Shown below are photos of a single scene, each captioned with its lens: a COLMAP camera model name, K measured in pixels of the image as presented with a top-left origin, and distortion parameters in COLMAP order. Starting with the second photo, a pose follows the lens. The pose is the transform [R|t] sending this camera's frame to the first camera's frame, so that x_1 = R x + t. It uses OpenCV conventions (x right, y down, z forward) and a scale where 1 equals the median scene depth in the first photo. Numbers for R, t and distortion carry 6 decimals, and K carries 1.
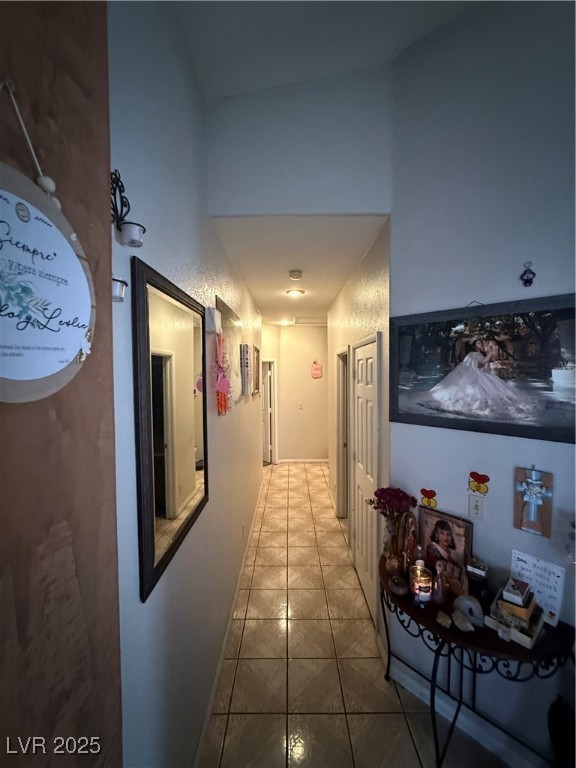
lens RADIAL K [[307.1, 0, 287.3], [0, 307.1, 379.6], [0, 0, 1]] dist [0.001430, 0.000001]
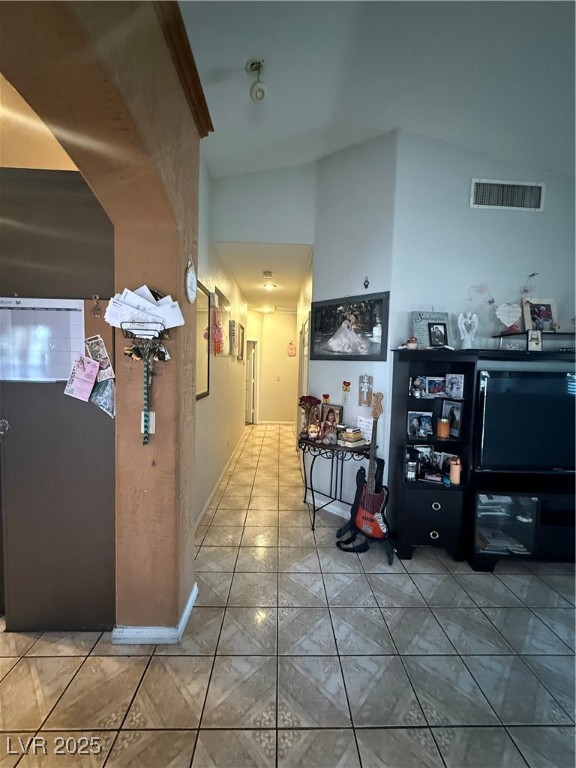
lens RADIAL K [[307.1, 0, 286.8], [0, 307.1, 382.3], [0, 0, 1]] dist [0.001430, 0.000001]
pose [[0.998985, 0.034087, 0.029434, 0.160069], [-0.034911, 0.998999, 0.027950, 0.242599], [-0.028452, -0.028949, 0.999176, -0.893038]]
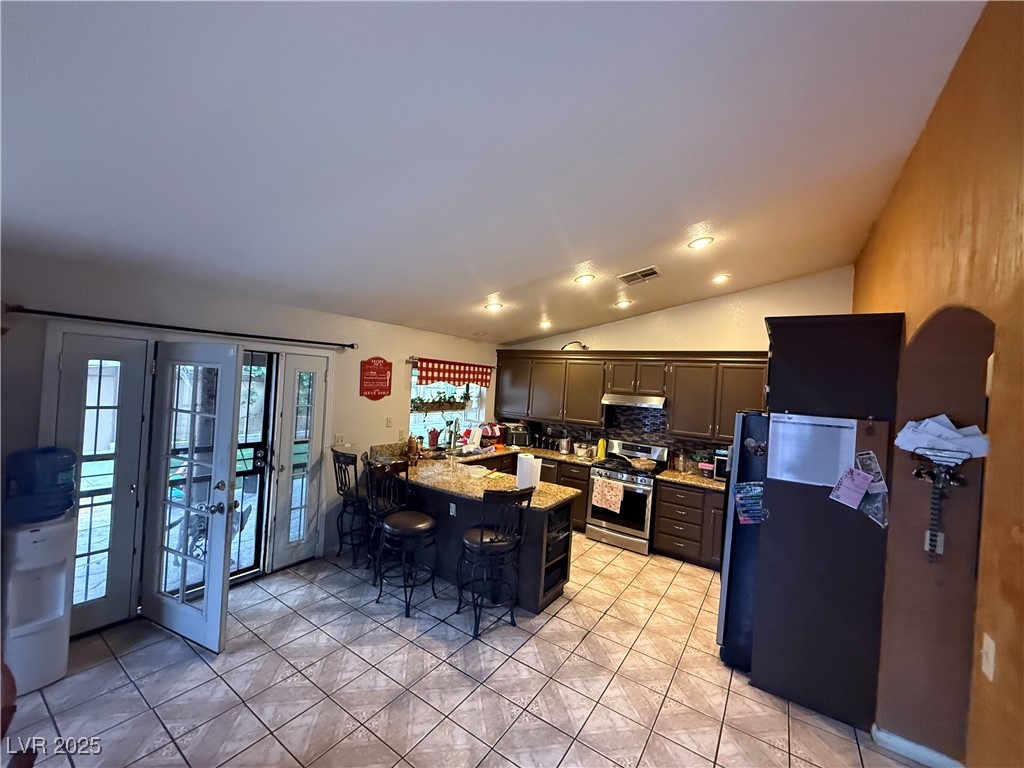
lens RADIAL K [[409.4, 0, 505.6], [0, 409.4, 382.3], [0, 0, 1]] dist [0.001430, 0.000001]
pose [[0.826288, 0.064693, -0.559520, -0.675144], [-0.086496, 0.996173, -0.012557, 0.030422], [0.556567, 0.058772, 0.828722, -1.837119]]
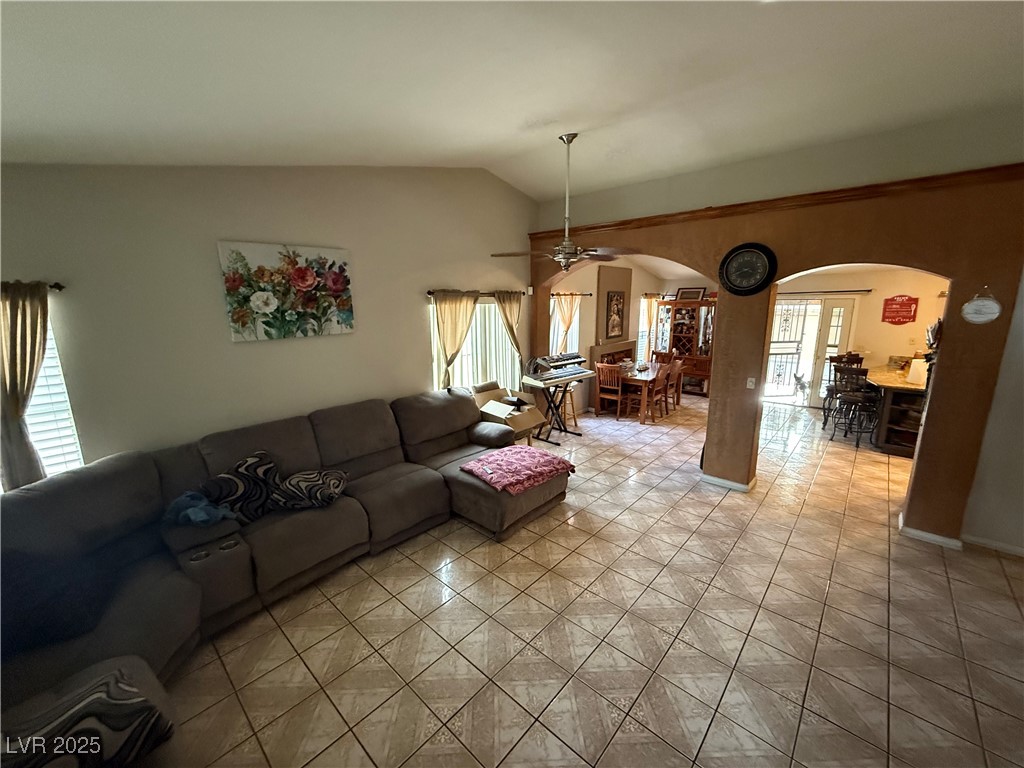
lens RADIAL K [[409.4, 0, 505.2], [0, 409.4, 388.1], [0, 0, 1]] dist [0.001430, 0.000001]
pose [[-0.676906, 0.166769, -0.716929, 2.691704], [-0.003462, 0.973264, 0.229664, -0.119229], [0.736062, 0.157943, -0.658231, -0.159652]]
